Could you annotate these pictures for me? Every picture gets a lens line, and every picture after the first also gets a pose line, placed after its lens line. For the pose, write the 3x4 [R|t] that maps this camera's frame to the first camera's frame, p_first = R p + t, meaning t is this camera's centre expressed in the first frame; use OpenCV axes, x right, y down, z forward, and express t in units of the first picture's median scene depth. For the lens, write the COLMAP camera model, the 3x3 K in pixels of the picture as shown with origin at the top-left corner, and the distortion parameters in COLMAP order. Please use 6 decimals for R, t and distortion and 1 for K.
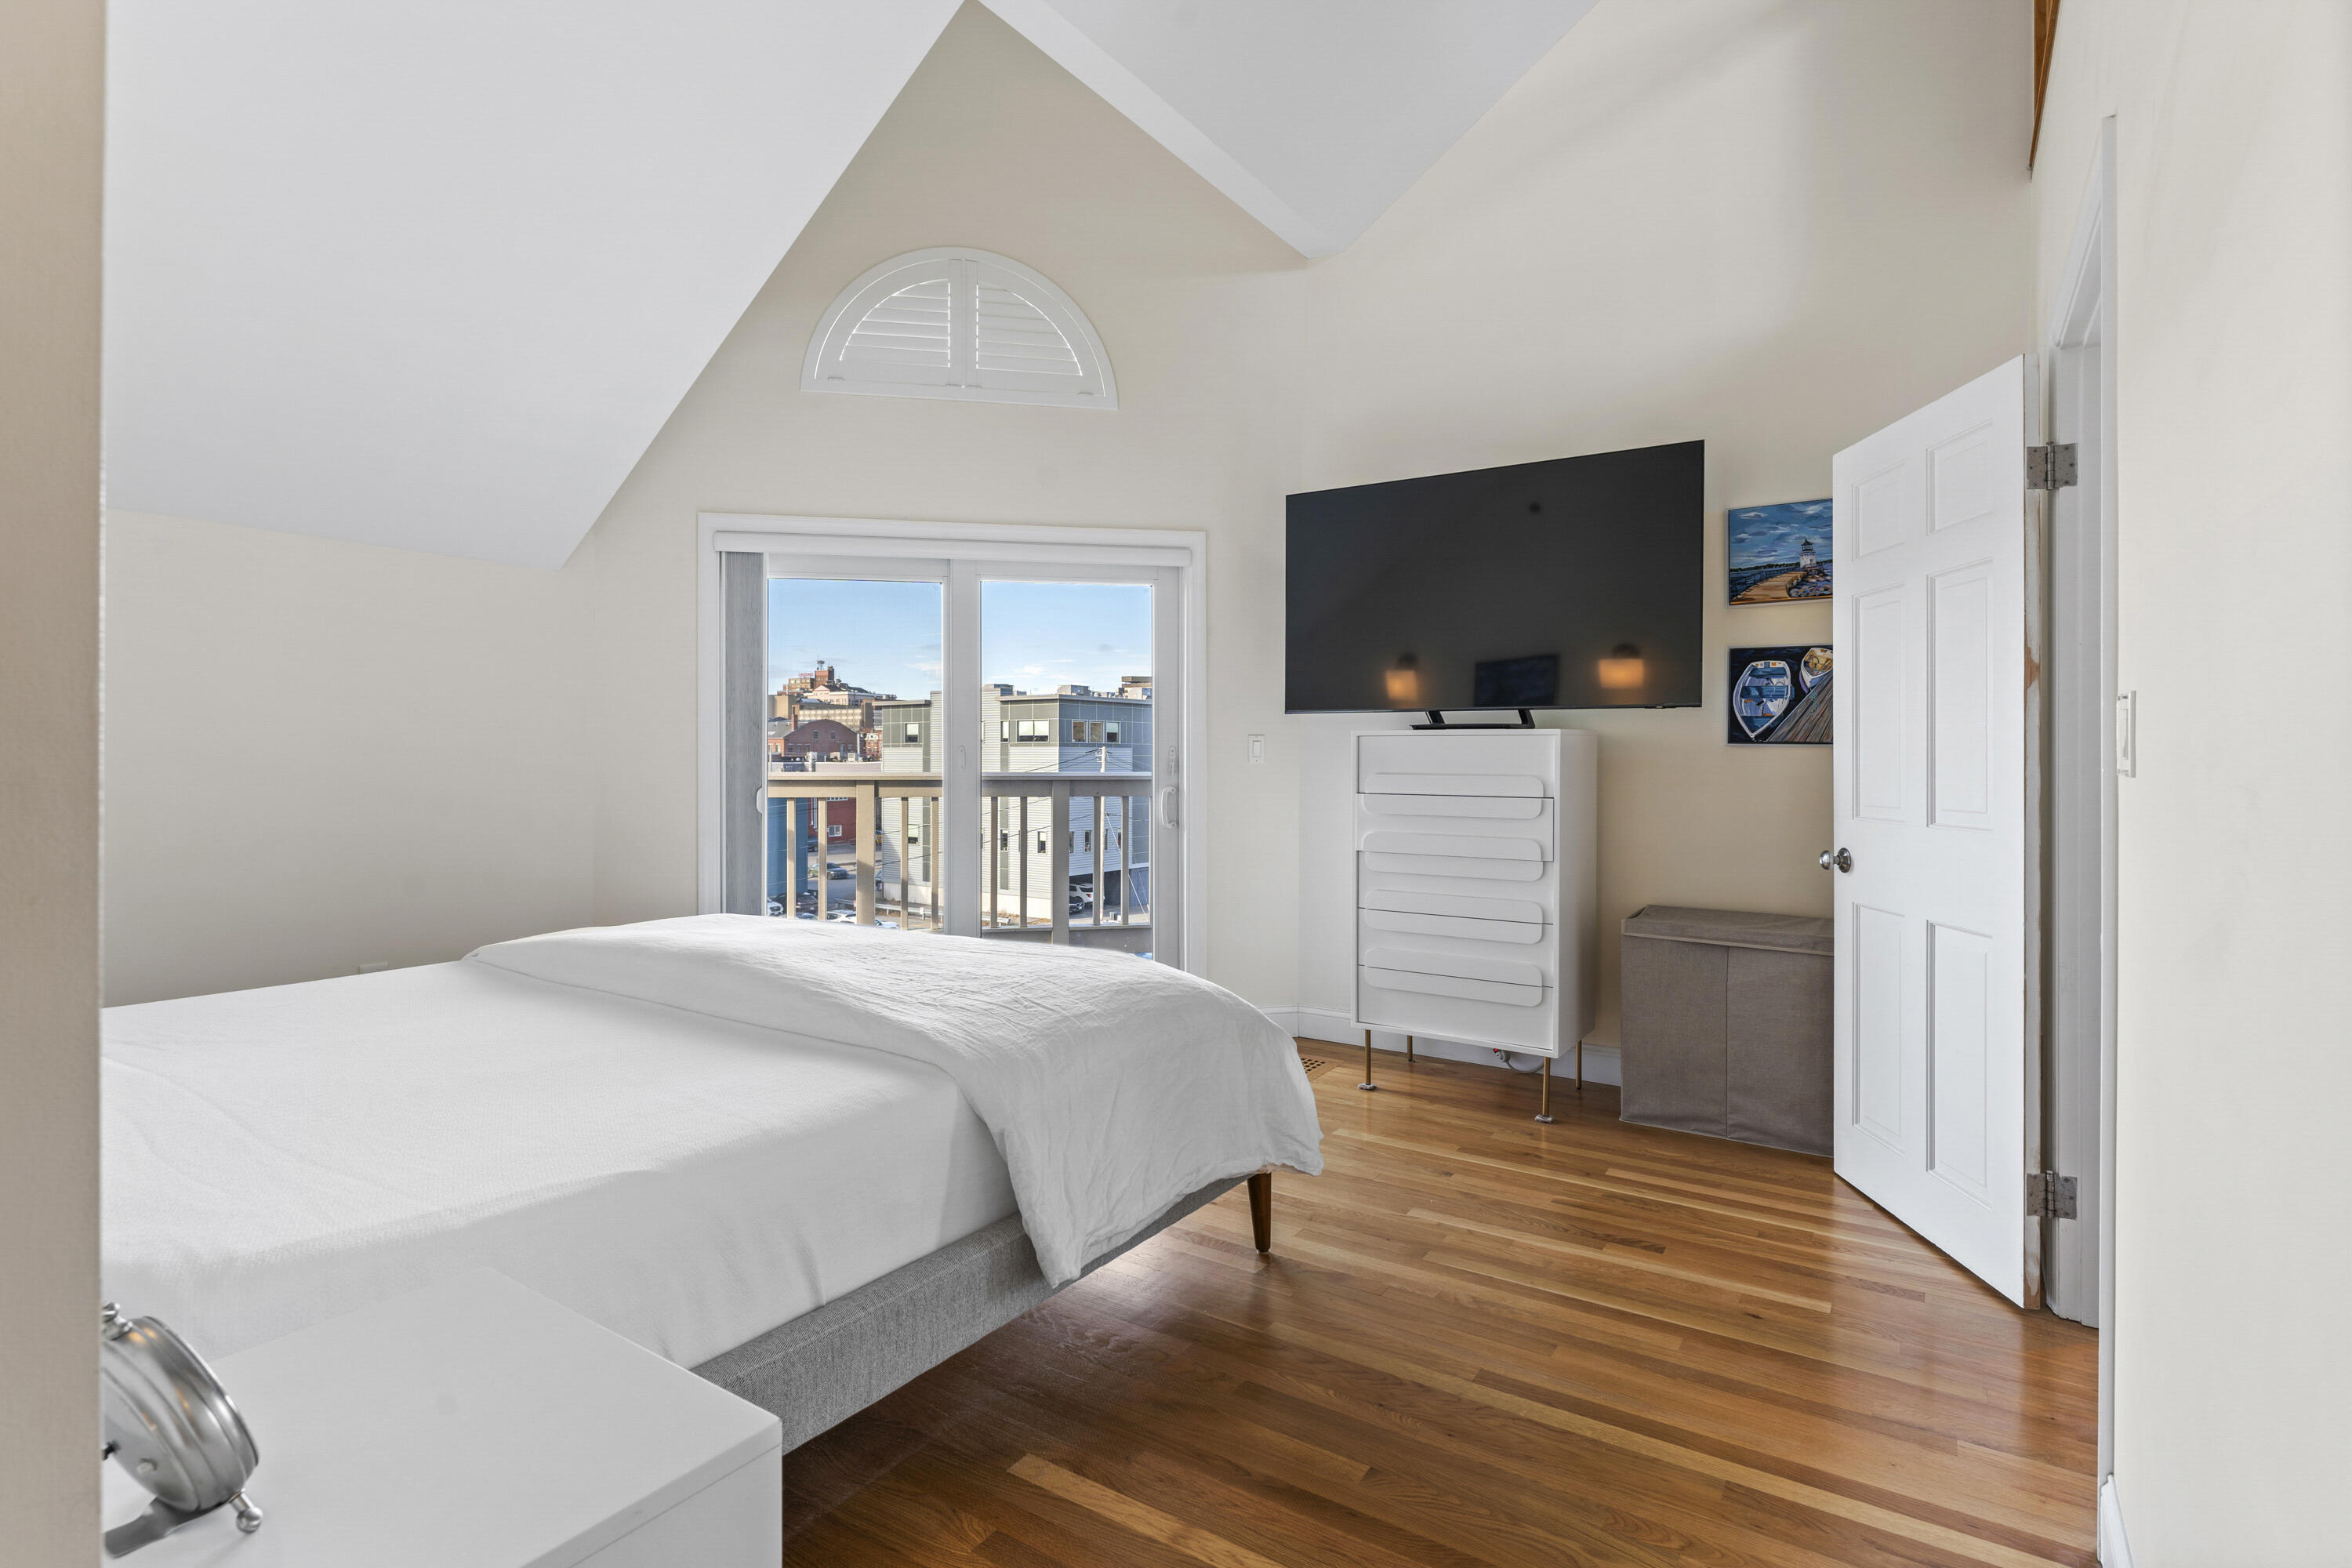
lens RADIAL K [[1122.1, 0, 1176.0], [0, 1122.1, 784.0], [0, 0, 1]] dist [0.000596, 0.000059]
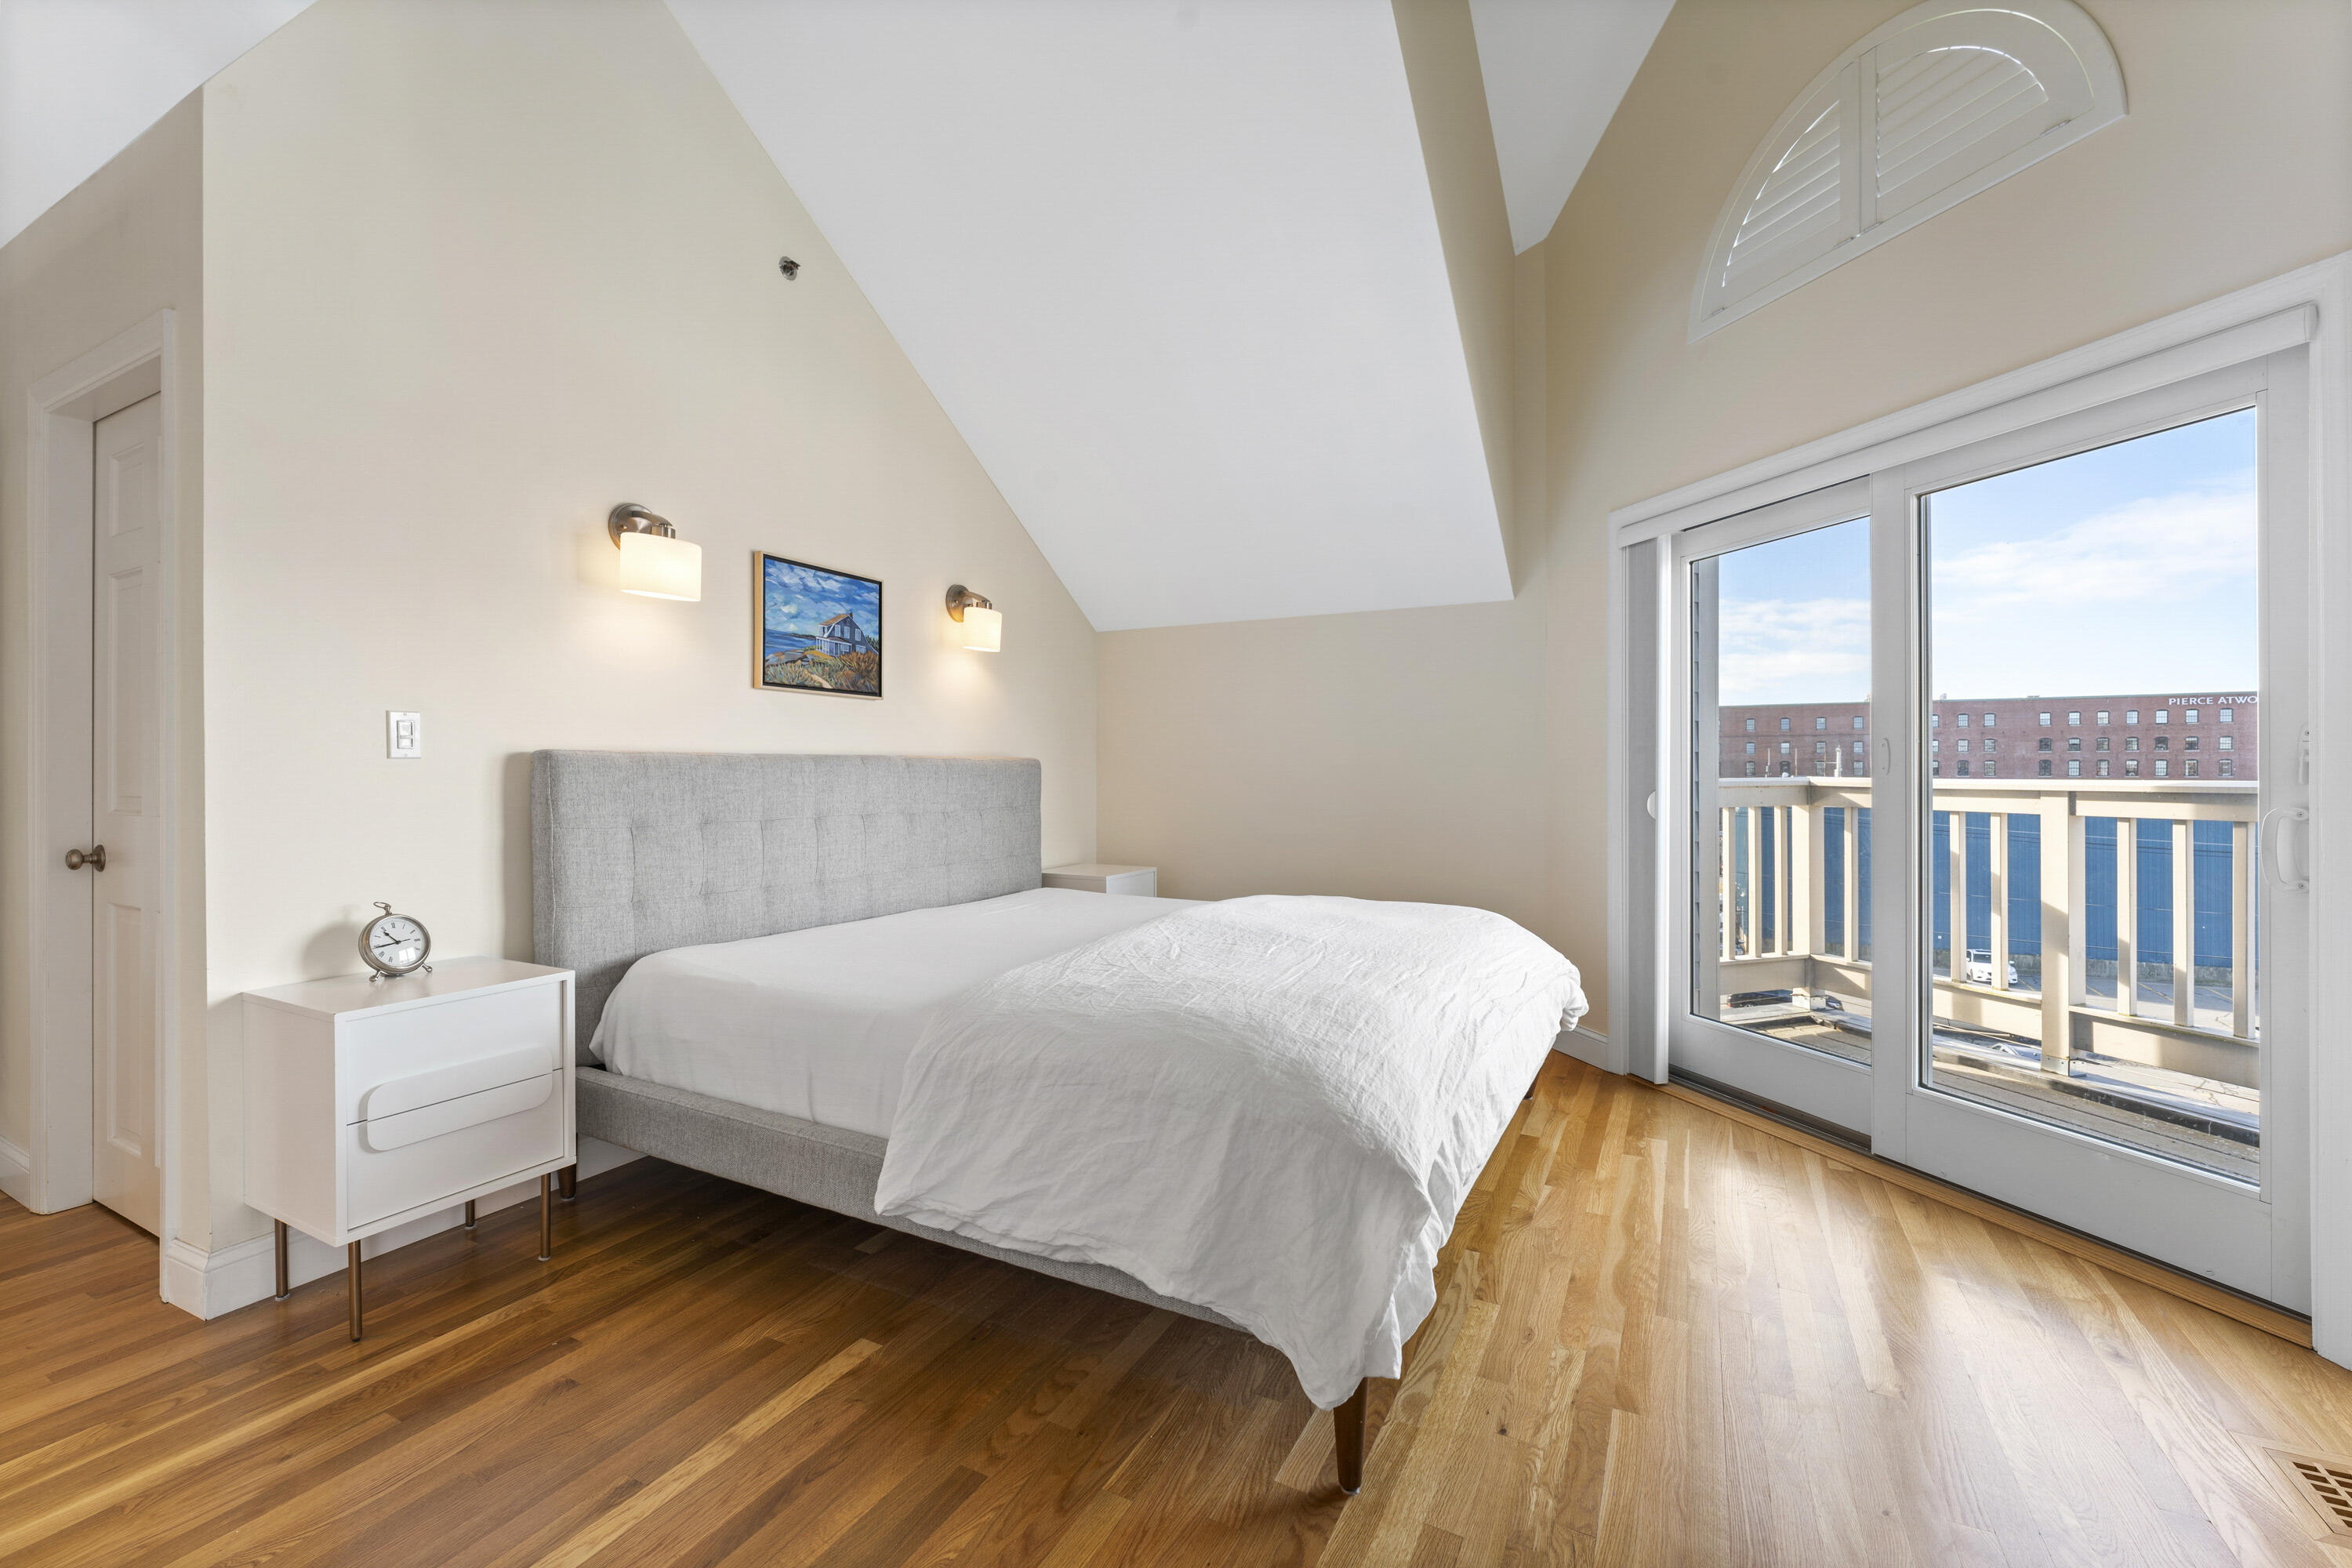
lens RADIAL K [[1004.1, 0, 1162.7], [0, 1004.1, 769.4], [0, 0, 1]] dist [-0.001124, -0.000158]
pose [[0.086809, -0.009015, -0.996184, 0.306483], [-0.019240, 0.999757, -0.010724, 0.000958], [0.996039, 0.020098, 0.086615, 0.387398]]
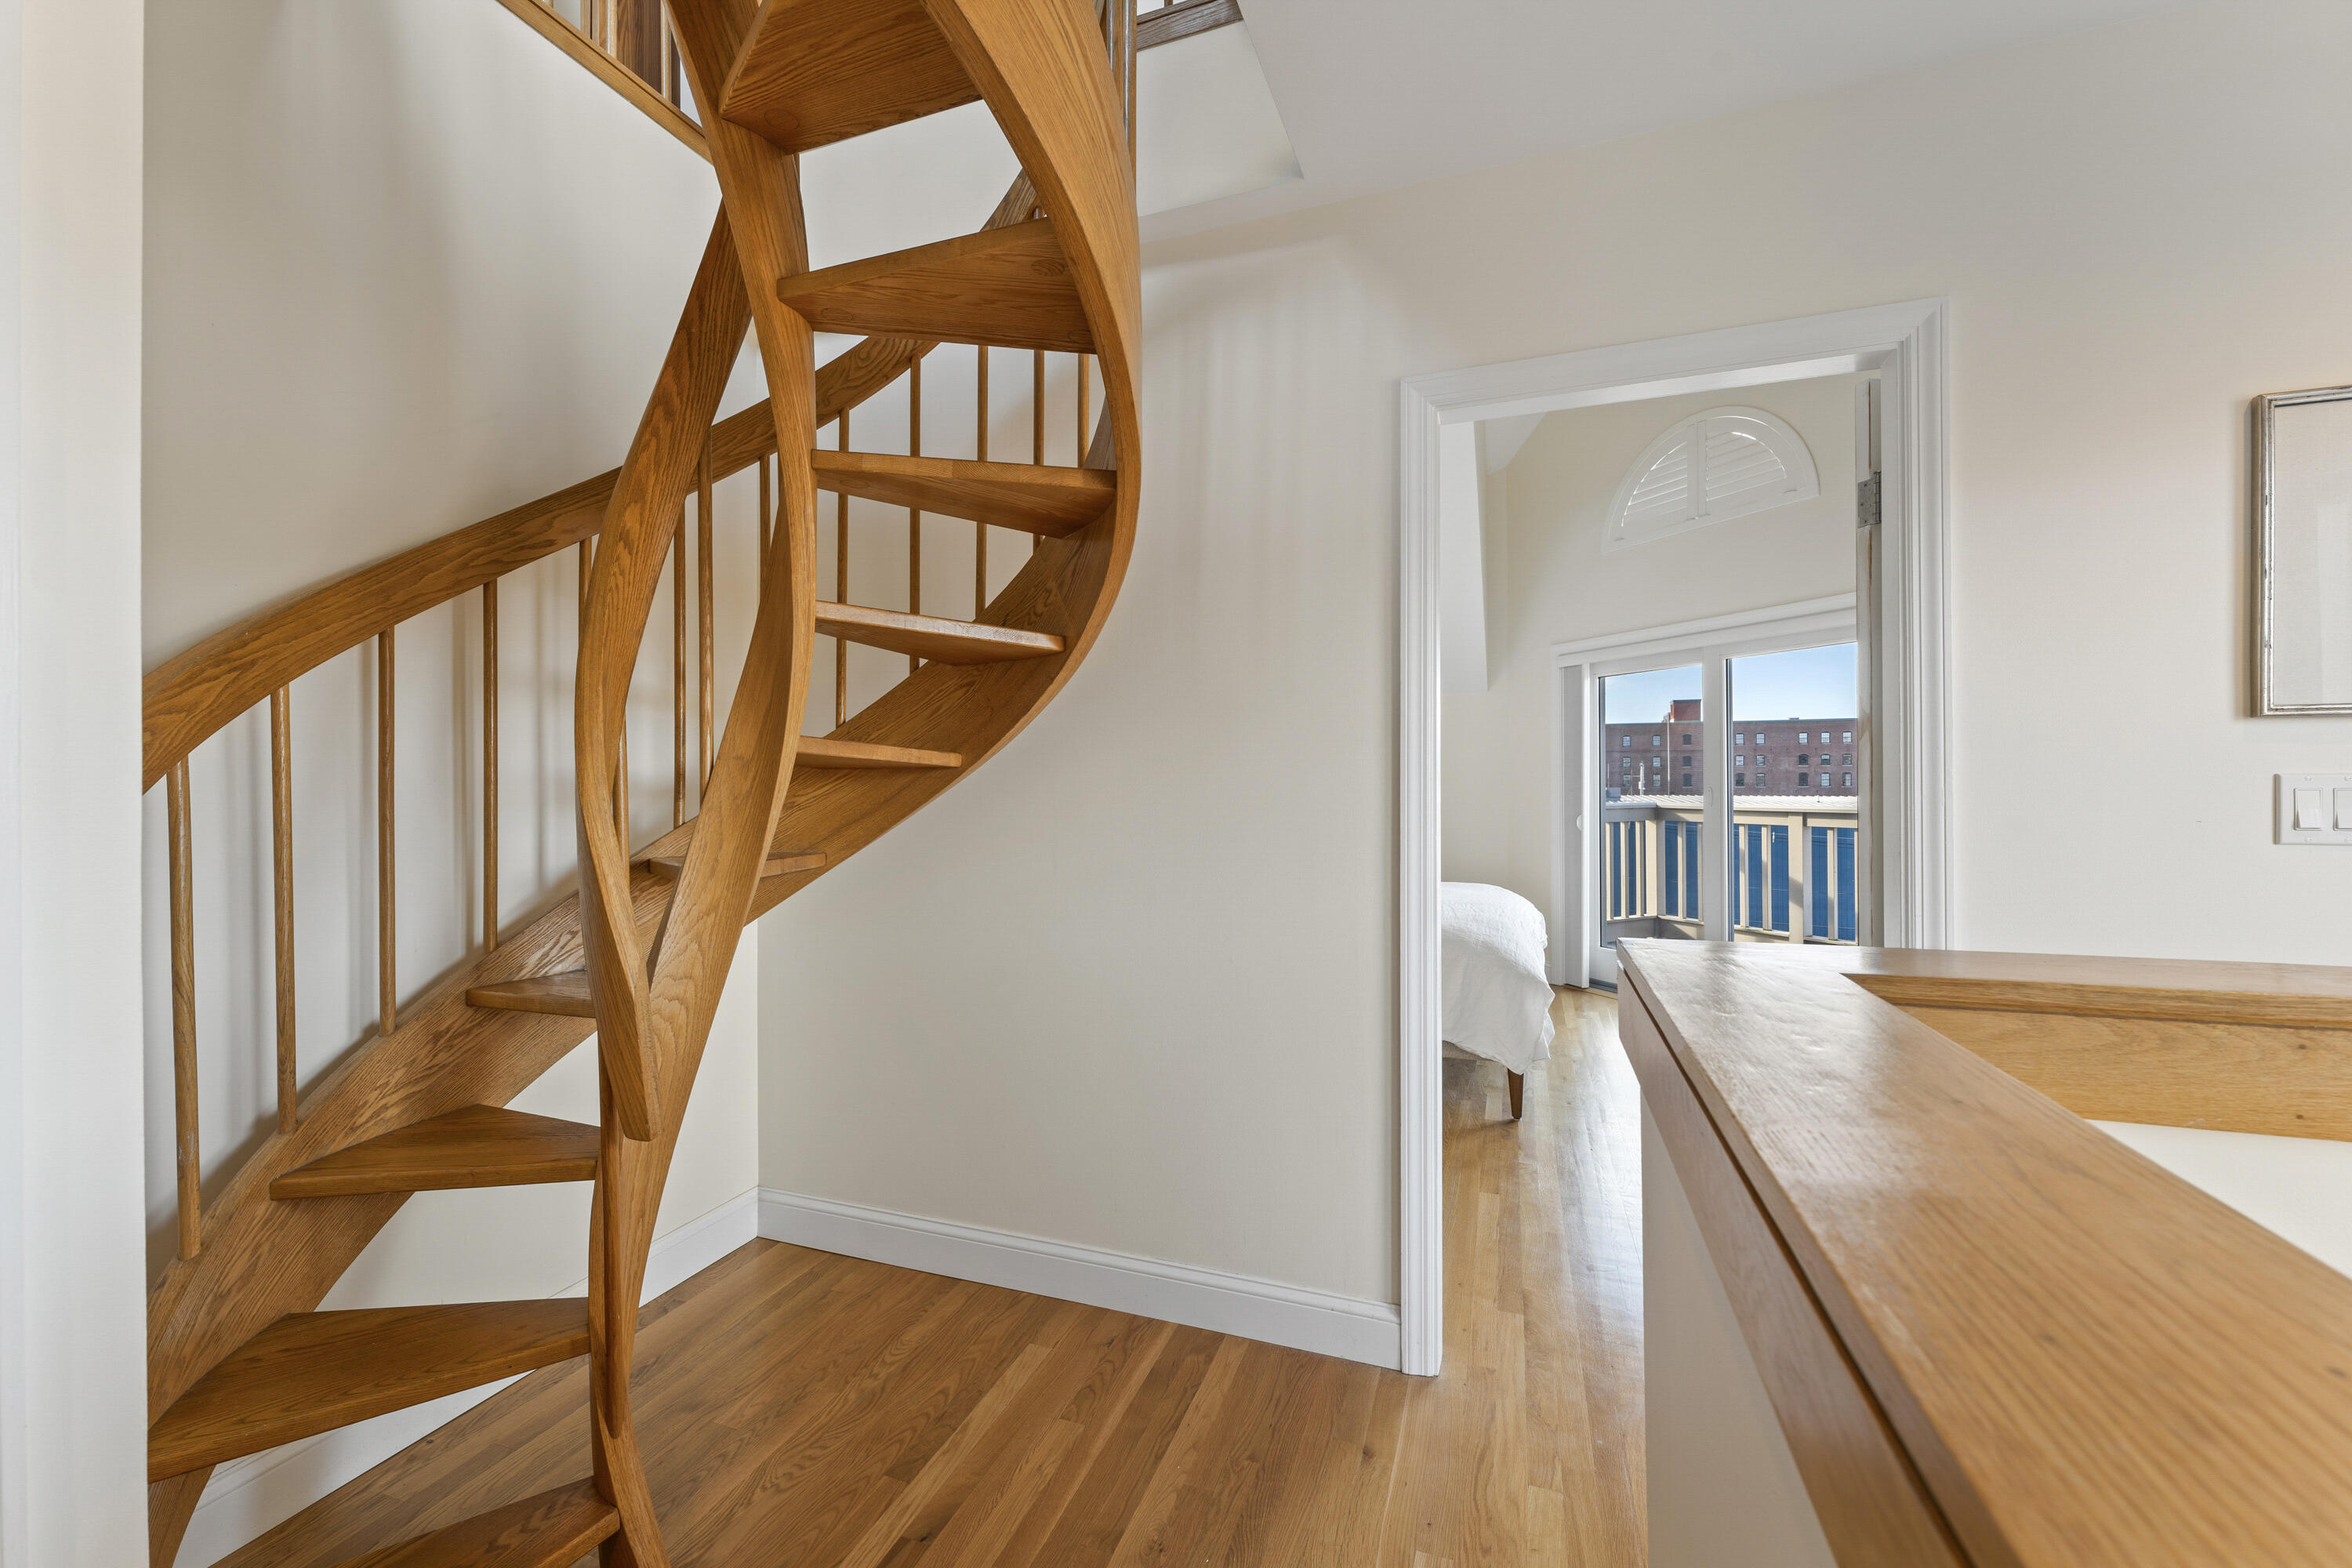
lens RADIAL K [[944.6, 0, 1176.0], [0, 944.6, 784.0], [0, 0, 1]] dist [0.000026, -0.000003]
pose [[0.220318, -0.008298, -0.975393, 0.577542], [-0.014528, 0.999825, -0.011787, -0.011862], [0.975320, 0.016768, 0.220159, 0.120030]]
